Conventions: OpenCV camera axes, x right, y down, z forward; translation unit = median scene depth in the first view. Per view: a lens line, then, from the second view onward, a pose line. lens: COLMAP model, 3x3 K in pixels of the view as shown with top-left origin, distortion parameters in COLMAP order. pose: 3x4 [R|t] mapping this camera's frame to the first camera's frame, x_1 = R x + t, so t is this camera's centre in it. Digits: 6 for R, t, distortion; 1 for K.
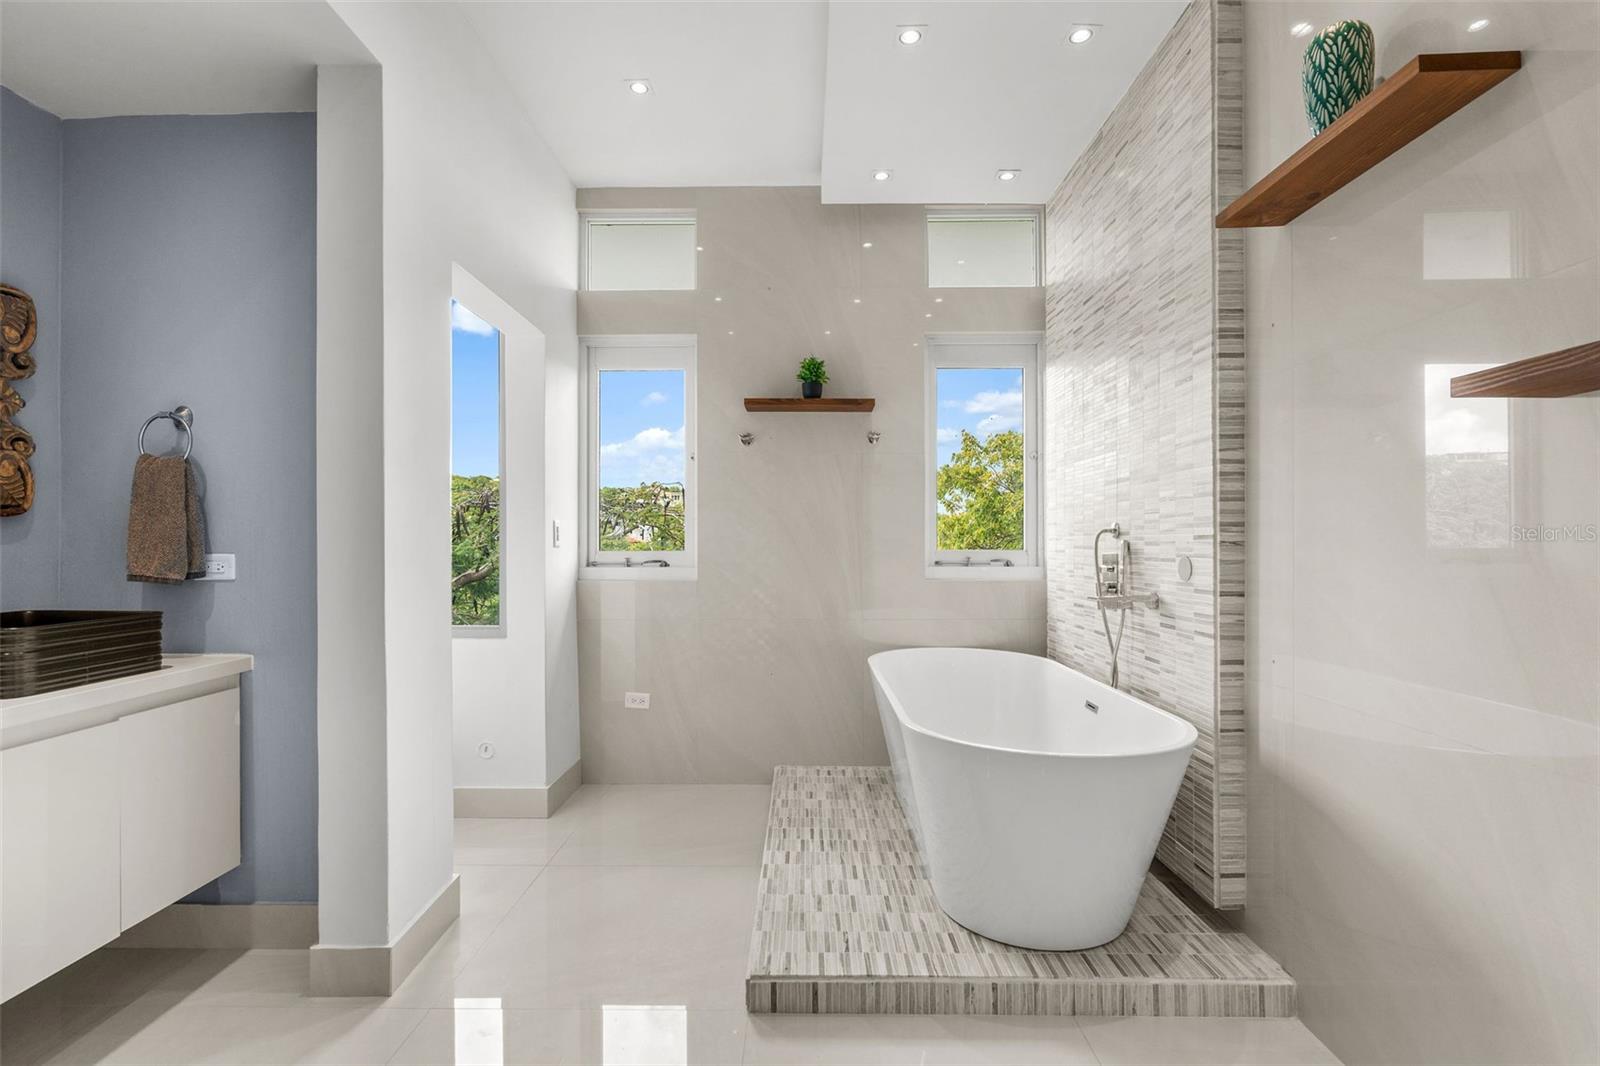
lens RADIAL K [[718.6, 0, 799.7], [0, 718.6, 538.8], [0, 0, 1]] dist [-0.000344, 0.000804]
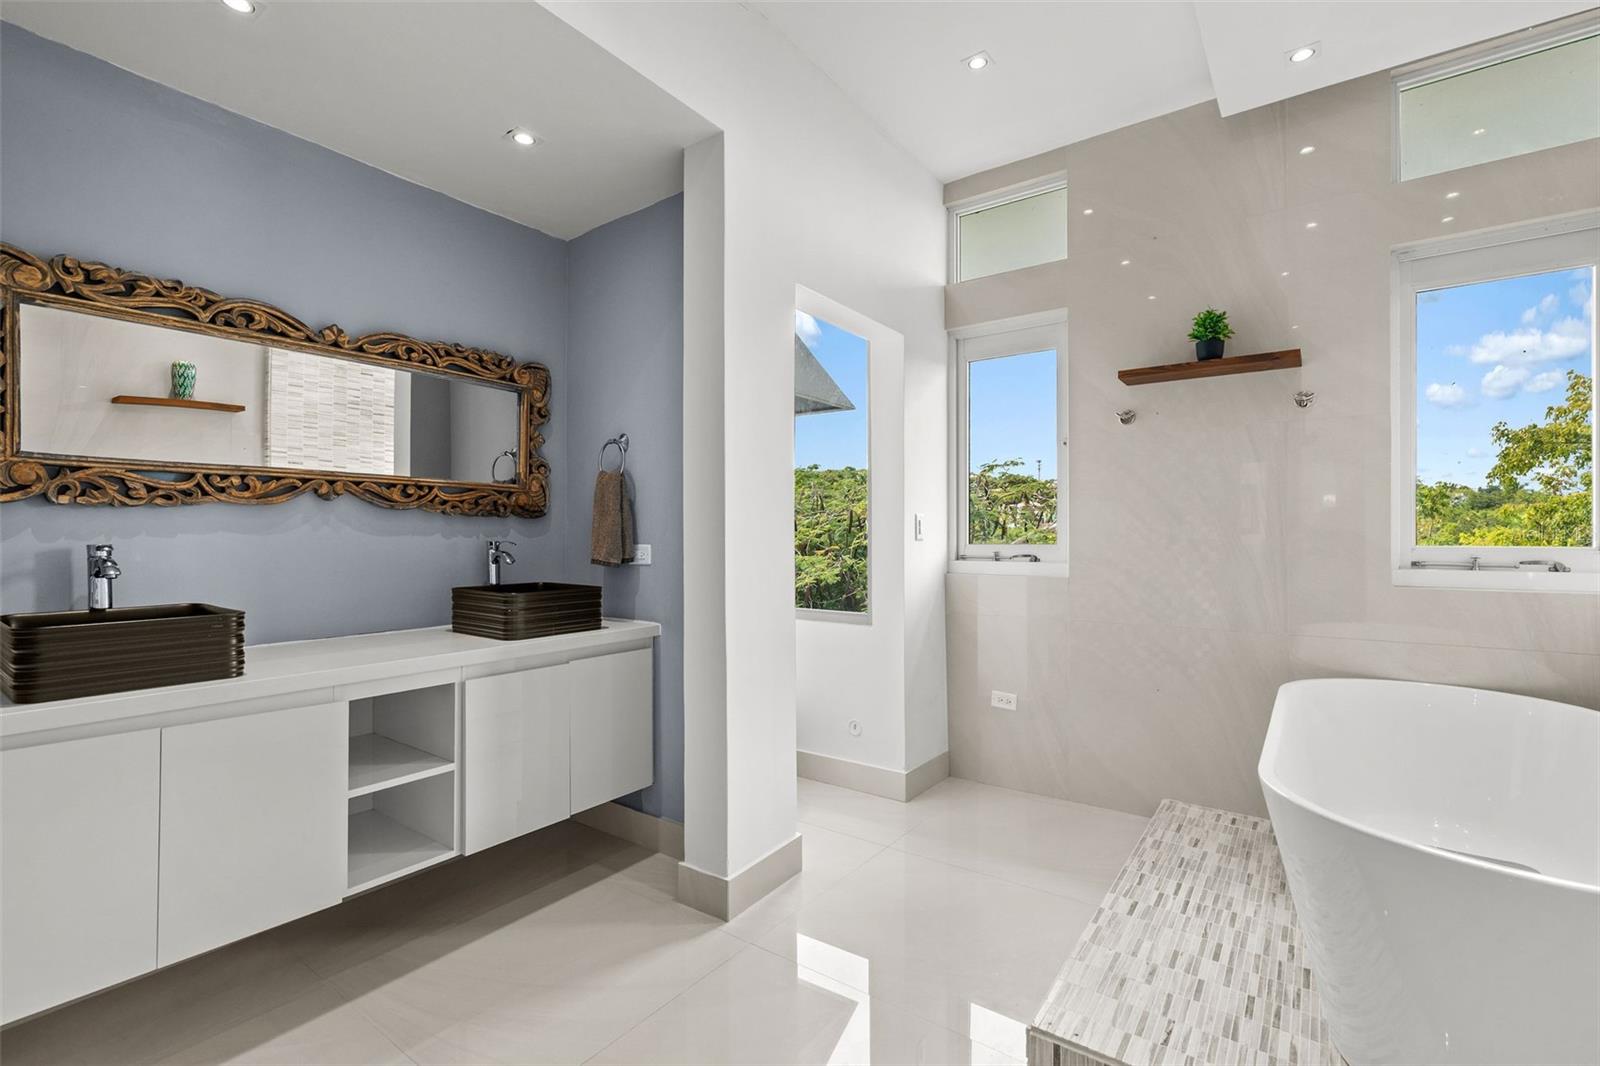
lens RADIAL K [[719.1, 0, 800.0], [0, 719.1, 533.0], [0, 0, 1]] dist [-0.003840, 0.004739]
pose [[0.814013, -0.002286, -0.580842, 0.172825], [0.003040, 0.999995, 0.000324, 0.000550], [0.580838, -0.002029, 0.814017, 0.094087]]
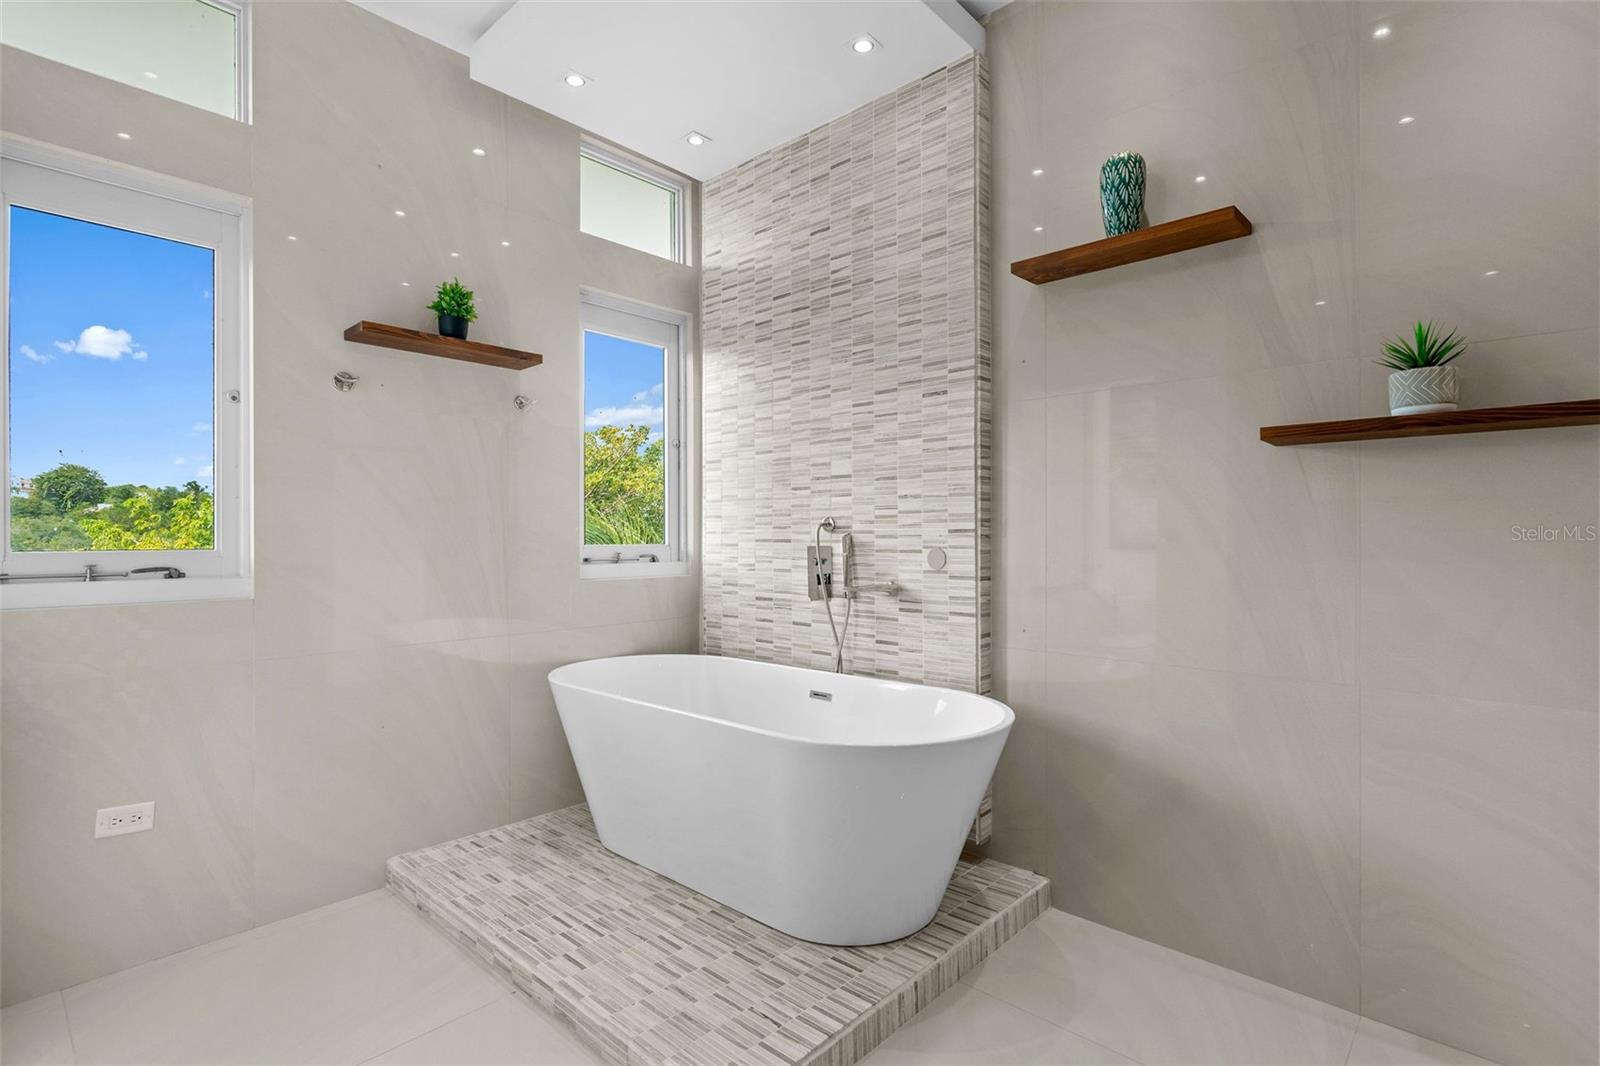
lens RADIAL K [[768.1, 0, 800.0], [0, 768.1, 533.0], [0, 0, 1]] dist [-0.000121, 0.000341]
pose [[0.671080, 0.002274, 0.741381, -0.495259], [-0.002871, 0.999996, -0.000469, 0.002028], [-0.741379, -0.001813, 0.671084, 0.328682]]
